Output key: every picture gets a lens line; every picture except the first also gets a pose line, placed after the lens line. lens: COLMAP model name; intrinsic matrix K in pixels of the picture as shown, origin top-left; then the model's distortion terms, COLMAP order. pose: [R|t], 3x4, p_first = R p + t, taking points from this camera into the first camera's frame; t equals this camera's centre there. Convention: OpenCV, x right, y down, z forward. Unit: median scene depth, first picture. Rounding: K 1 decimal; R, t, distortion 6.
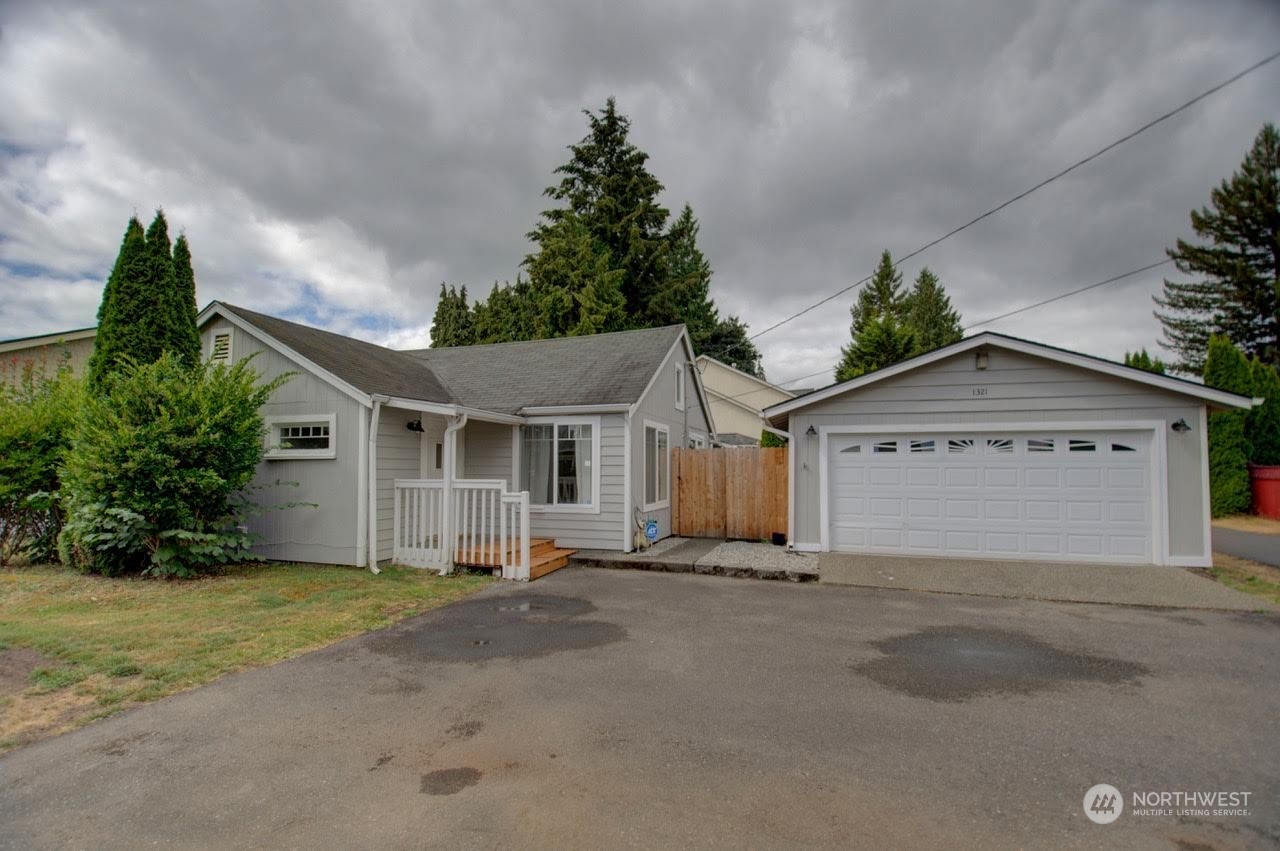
lens RADIAL K [[561.7, 0, 631.0], [0, 561.7, 444.5], [0, 0, 1]] dist [0.017801, -0.024044]
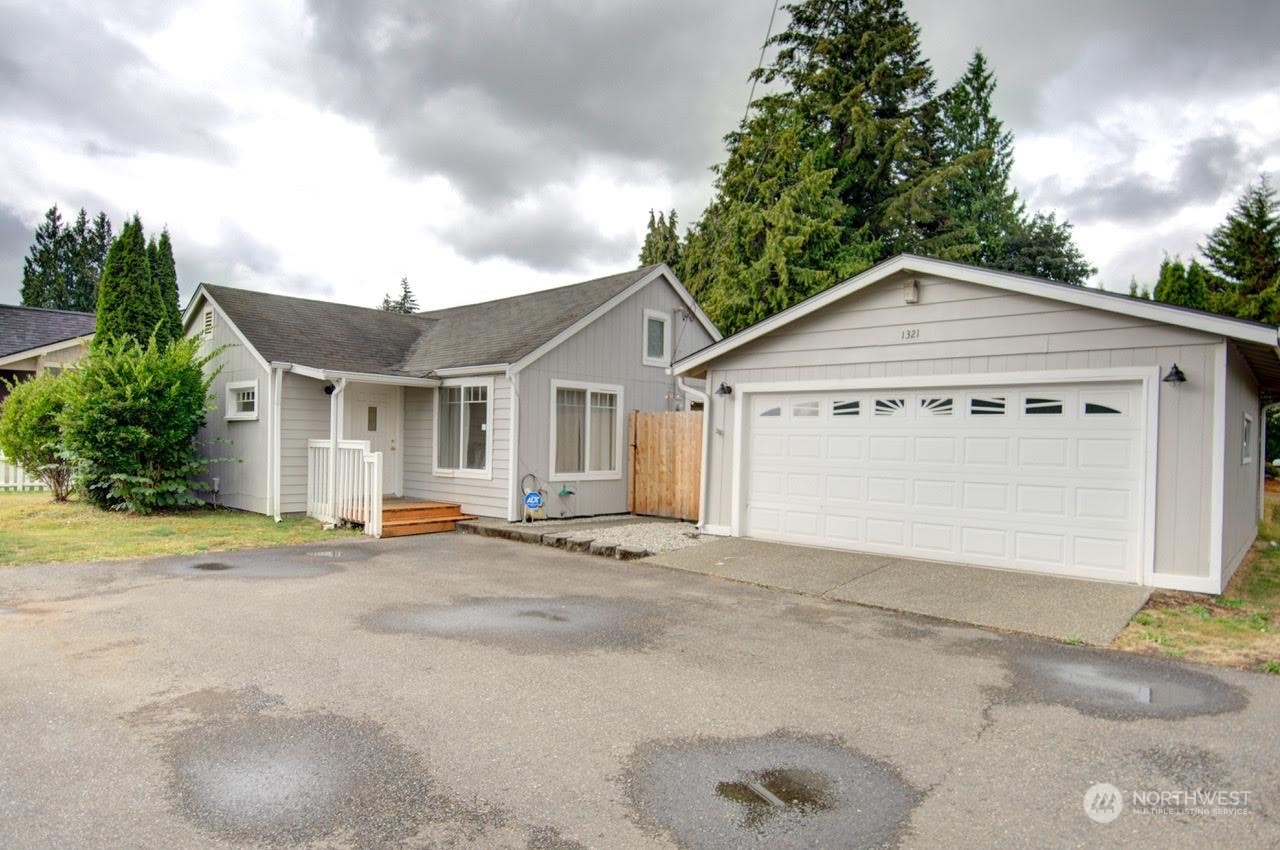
lens RADIAL K [[757.0, 0, 639.5], [0, 757.0, 445.2], [0, 0, 1]] dist [0.011181, -0.001820]
pose [[0.910488, 0.017675, -0.413158, 0.591825], [0.001216, 0.998967, 0.045415, 0.005682], [0.413534, -0.041852, 0.909526, -0.049847]]
